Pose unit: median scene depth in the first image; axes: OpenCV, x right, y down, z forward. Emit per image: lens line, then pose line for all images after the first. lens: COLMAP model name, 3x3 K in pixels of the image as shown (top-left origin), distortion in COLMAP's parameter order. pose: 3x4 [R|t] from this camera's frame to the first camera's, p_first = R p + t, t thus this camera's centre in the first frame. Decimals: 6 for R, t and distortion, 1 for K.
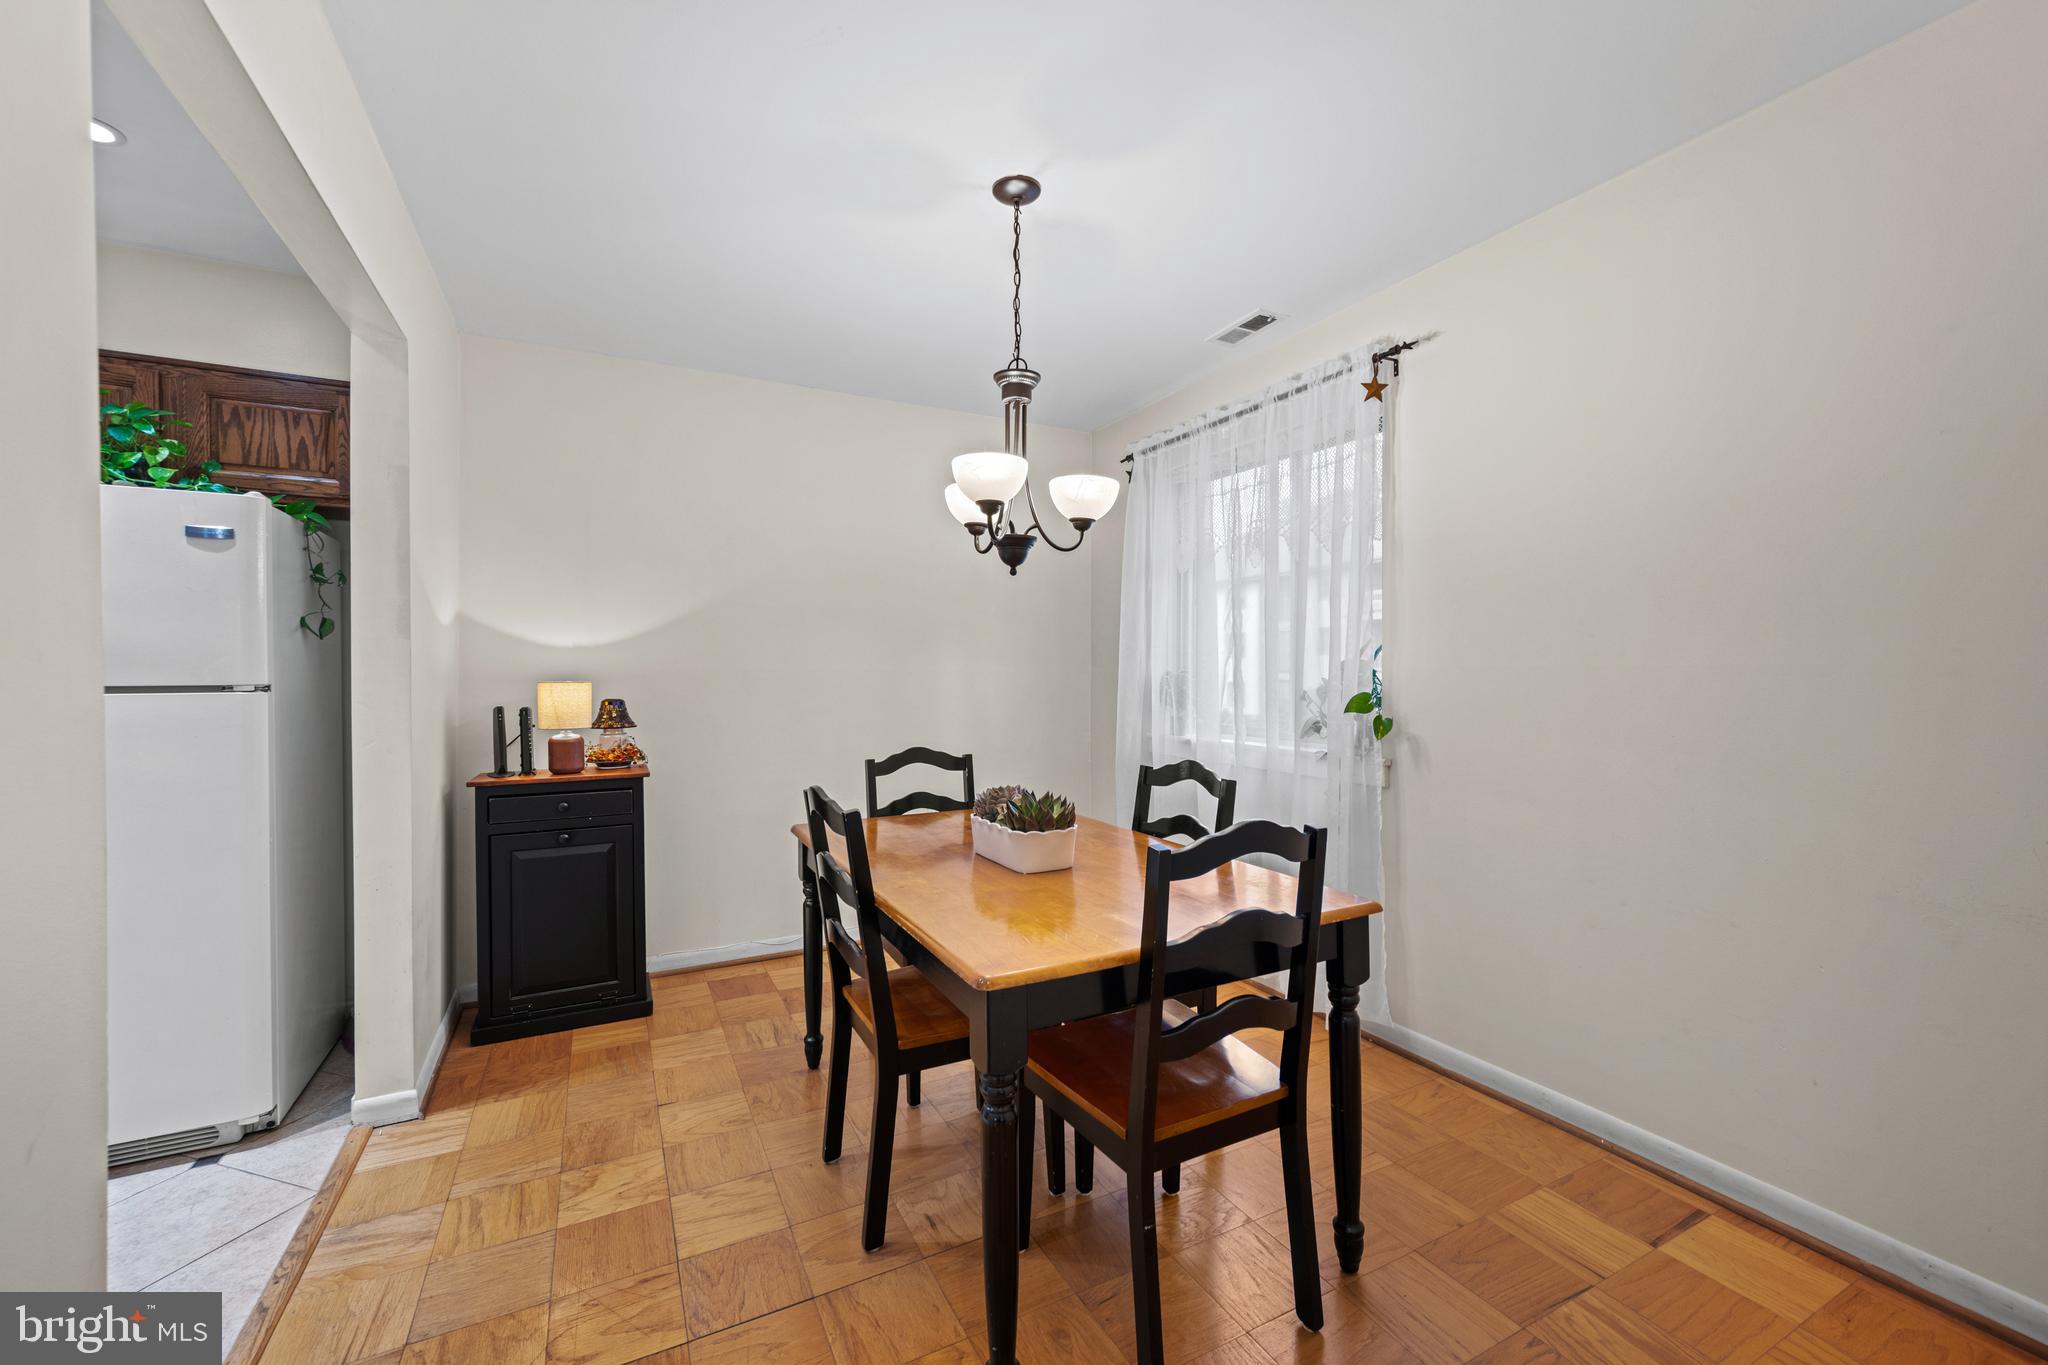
lens RADIAL K [[816.0, 0, 1043.3], [0, 816.0, 669.1], [0, 0, 1]] dist [-0.000260, 0.000069]
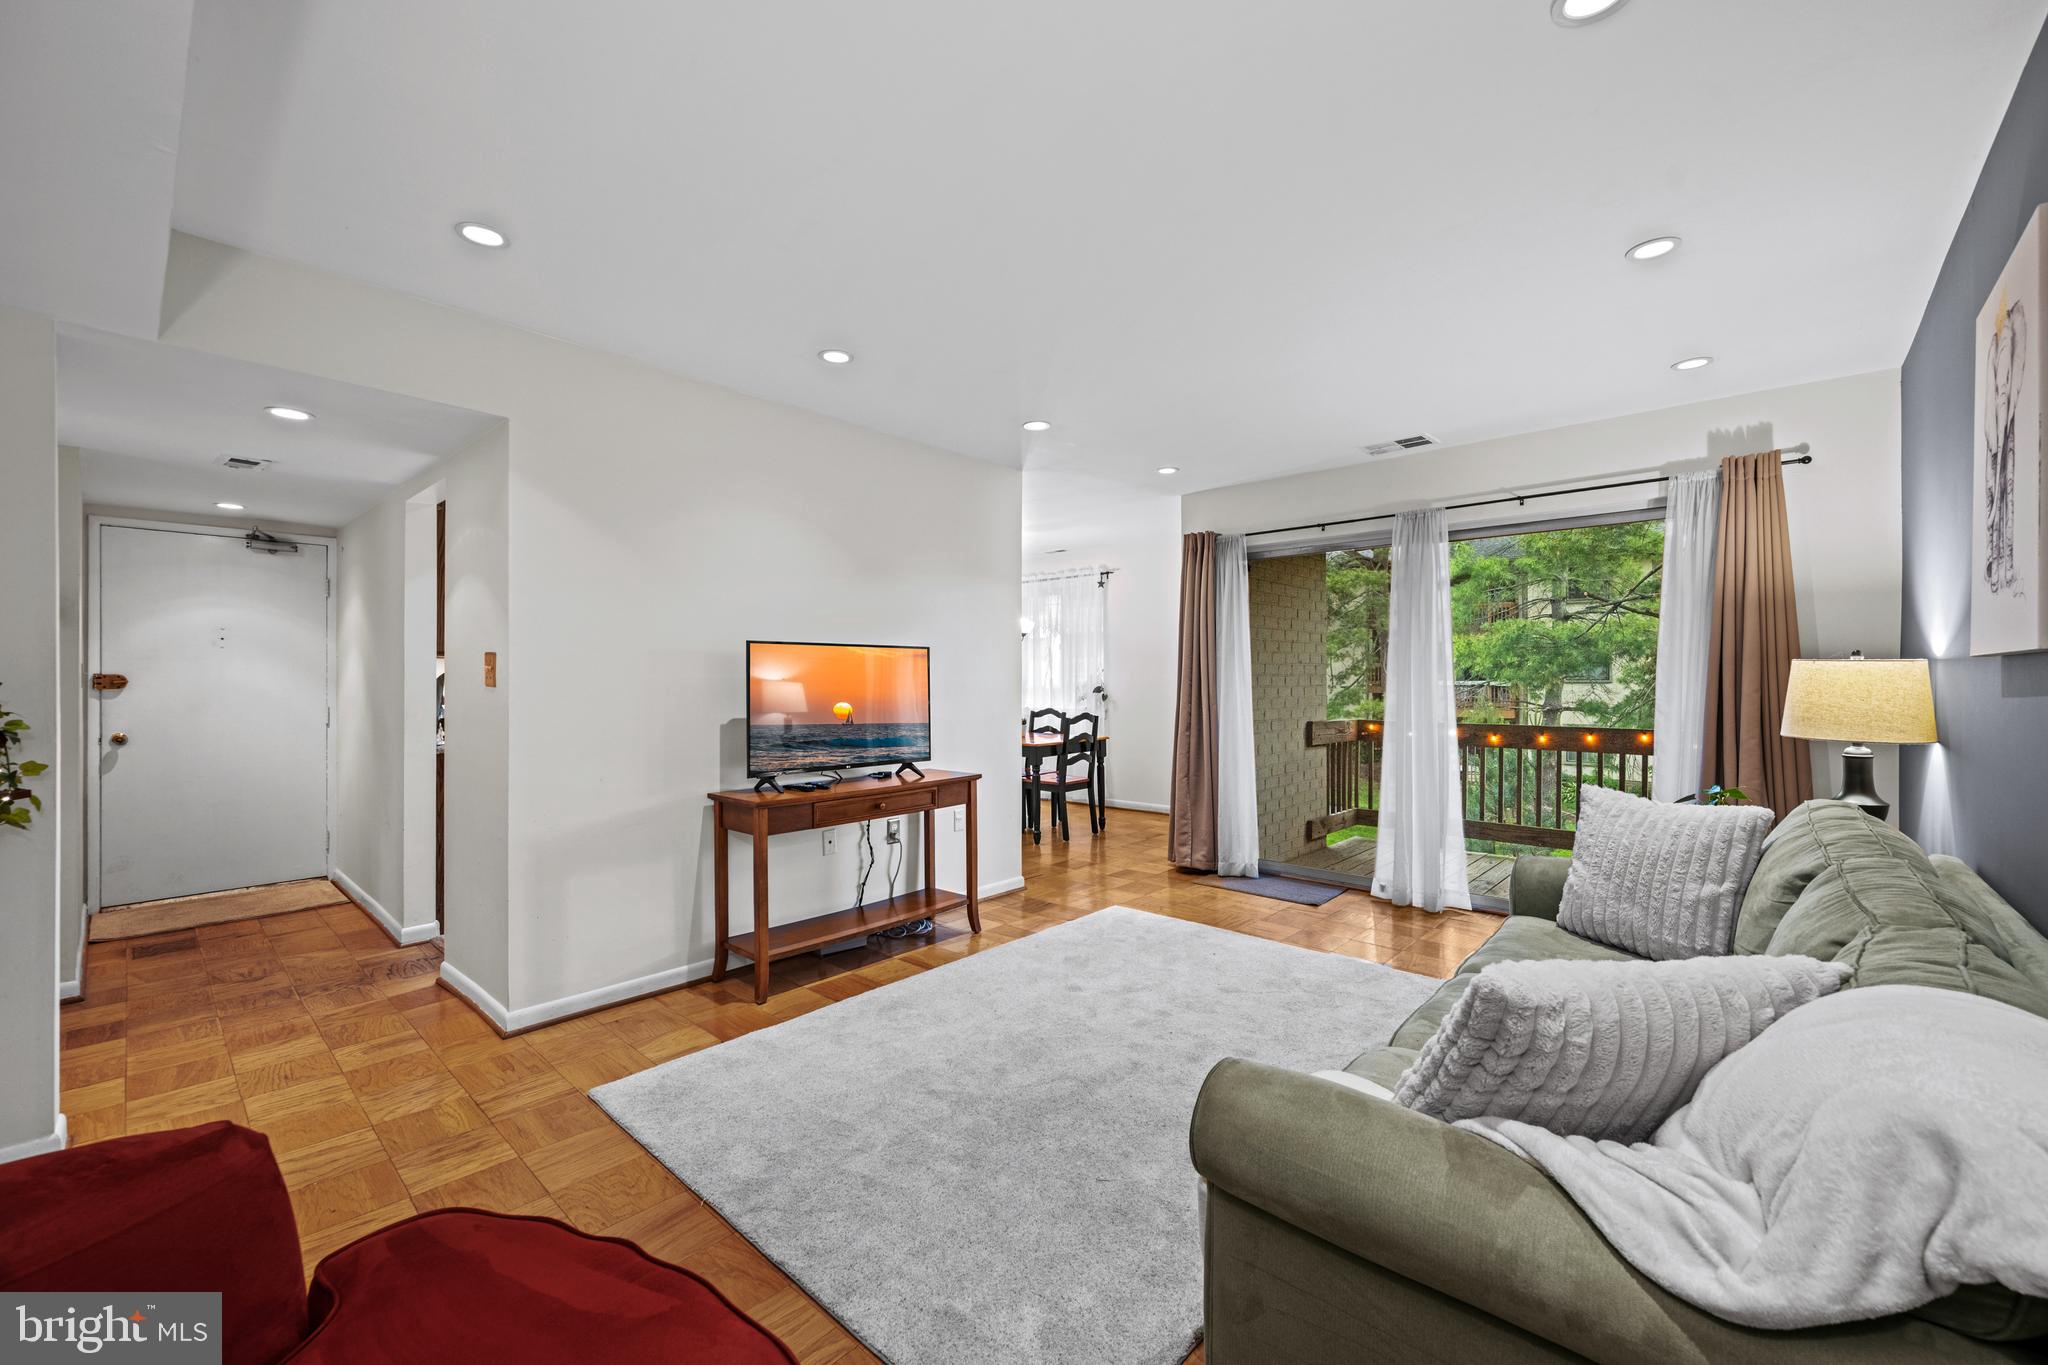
lens RADIAL K [[816.0, 0, 1022.0], [0, 816.0, 682.5], [0, 0, 1]] dist [-0.000260, 0.000069]
pose [[0.945098, -0.007827, 0.326692, -0.805539], [0.007675, 0.999969, 0.001755, 0.007864], [-0.326696, 0.000849, 0.945129, -1.642832]]
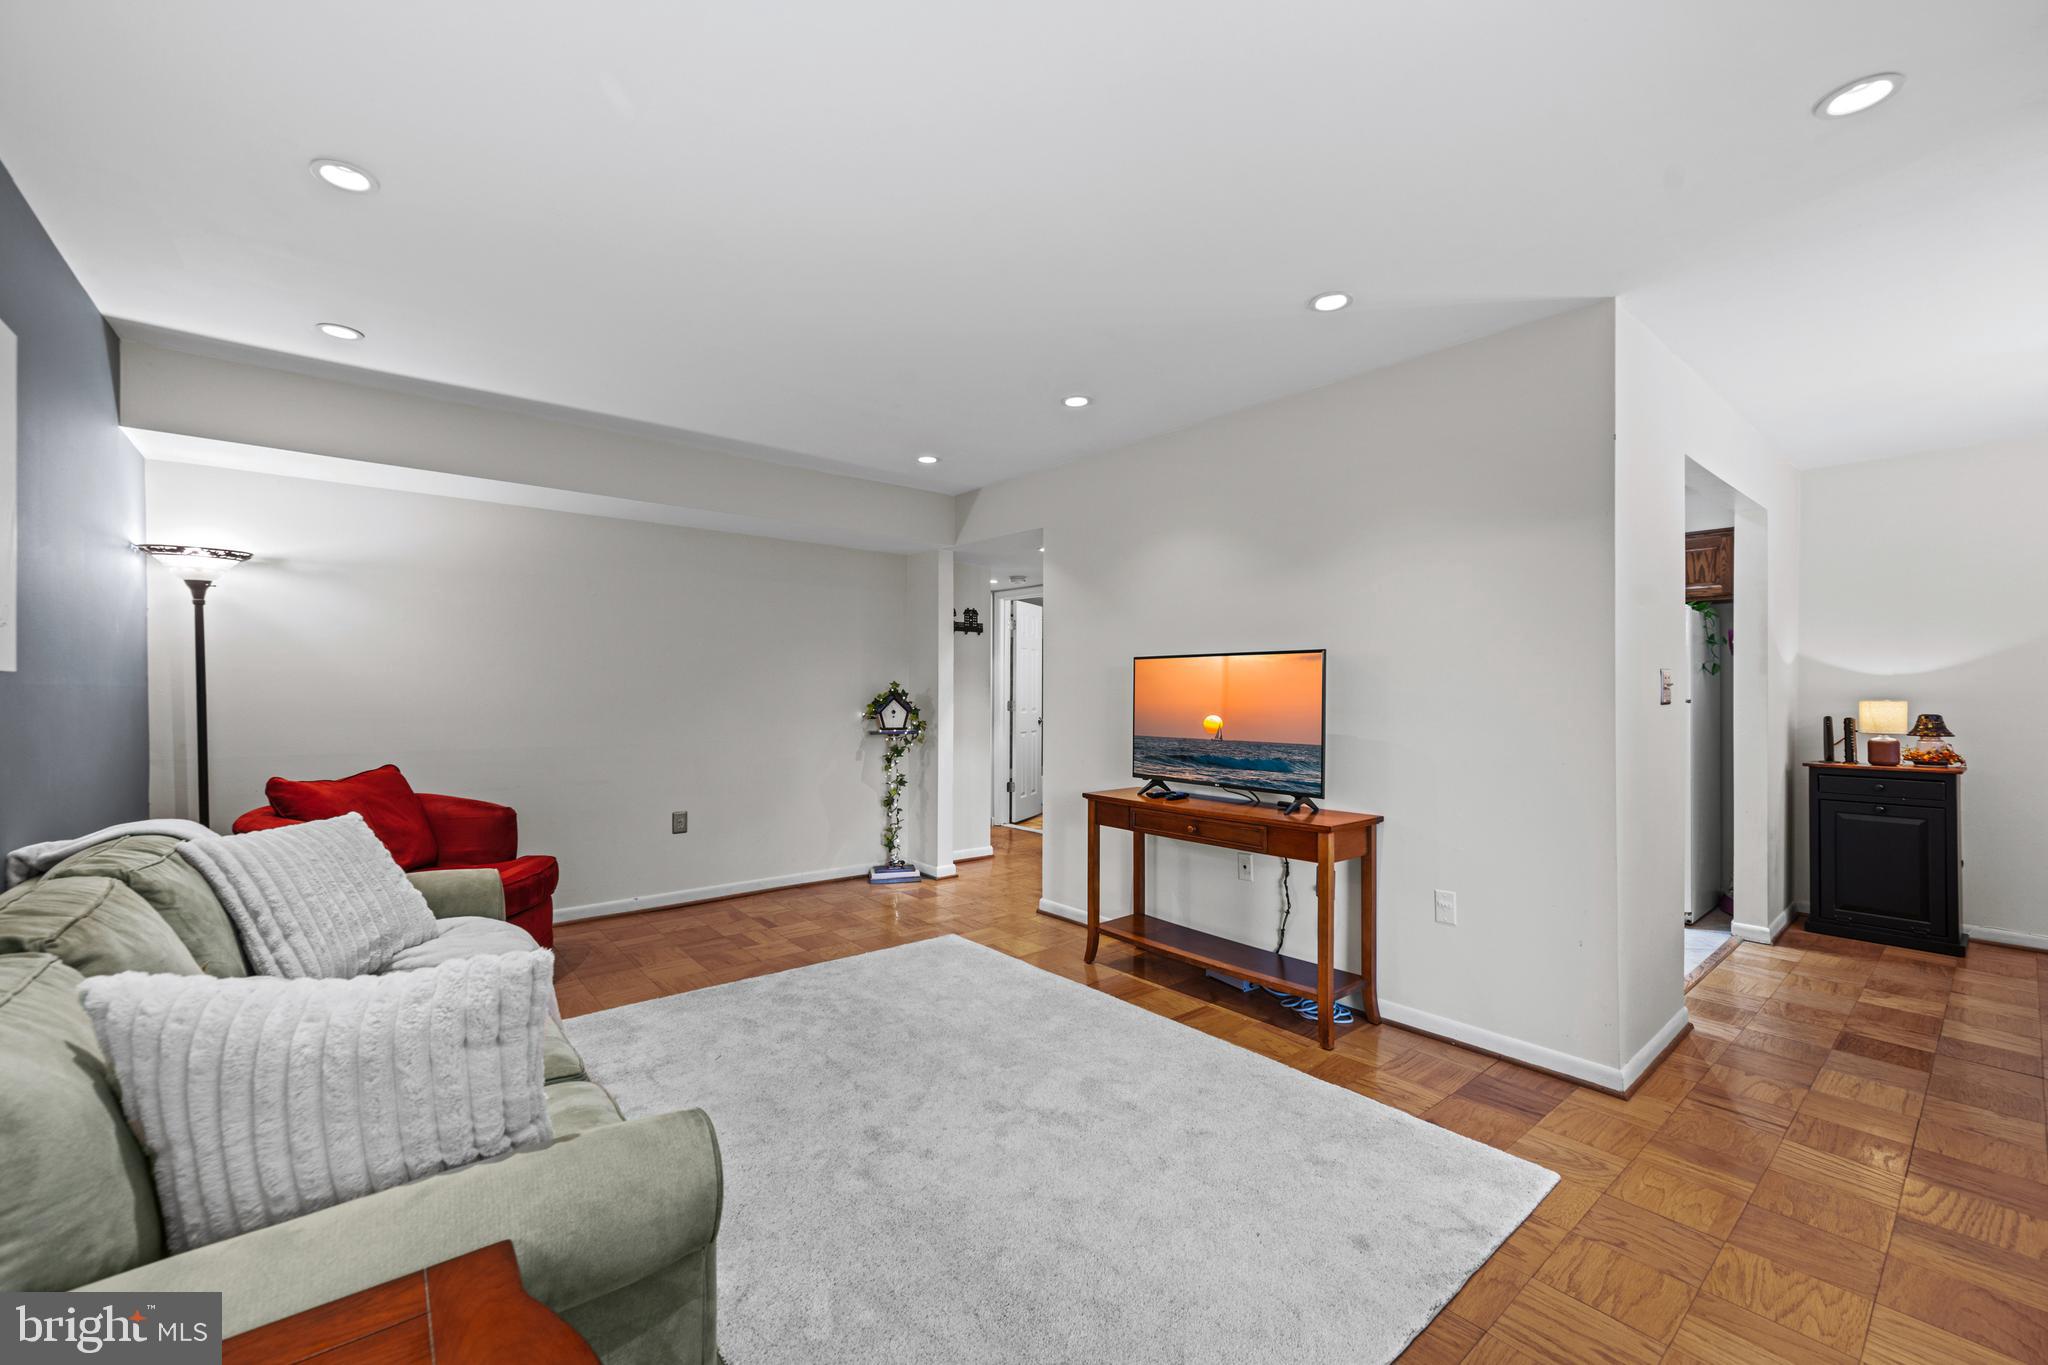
lens RADIAL K [[816.0, 0, 1014.3], [0, 816.0, 701.3], [0, 0, 1]] dist [-0.000260, 0.000069]
pose [[0.184703, 0.005742, -0.982778, 0.566170], [-0.000609, 0.999983, 0.005728, 0.010914], [0.982794, -0.000460, 0.184704, -0.796836]]
